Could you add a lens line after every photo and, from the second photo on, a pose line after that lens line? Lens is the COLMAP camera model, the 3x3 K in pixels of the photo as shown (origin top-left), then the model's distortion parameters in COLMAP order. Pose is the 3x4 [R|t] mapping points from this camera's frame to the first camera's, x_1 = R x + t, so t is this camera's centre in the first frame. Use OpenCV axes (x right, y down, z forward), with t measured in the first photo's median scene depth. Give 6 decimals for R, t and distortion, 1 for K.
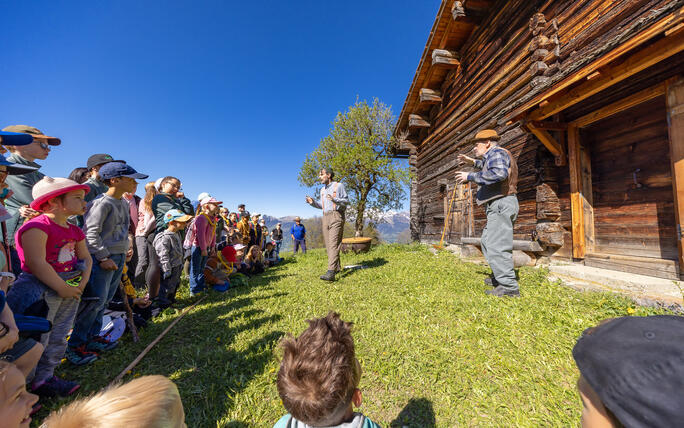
lens RADIAL K [[235.9, 0, 341.8], [0, 235.9, 214.5], [0, 0, 1]] dist [-0.001484, -0.000095]
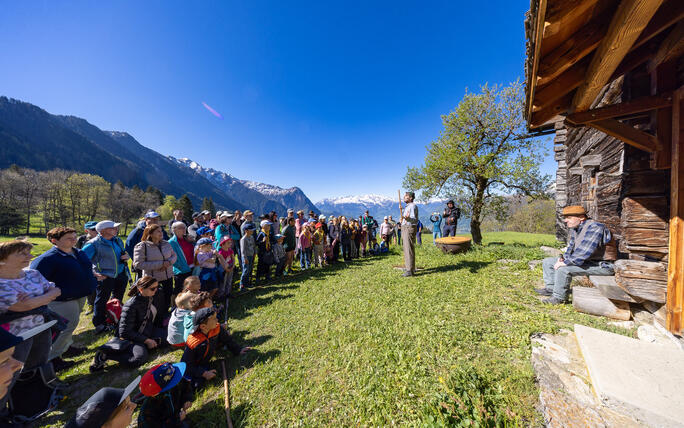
lens RADIAL K [[203.1, 0, 345.5], [0, 203.1, 214.0], [0, 0, 1]] dist [-0.003549, 0.000242]
pose [[0.690447, -0.008265, -0.723336, 0.400277], [0.072480, 0.995693, 0.057808, -0.096583], [0.719742, -0.092341, 0.688073, 0.047311]]
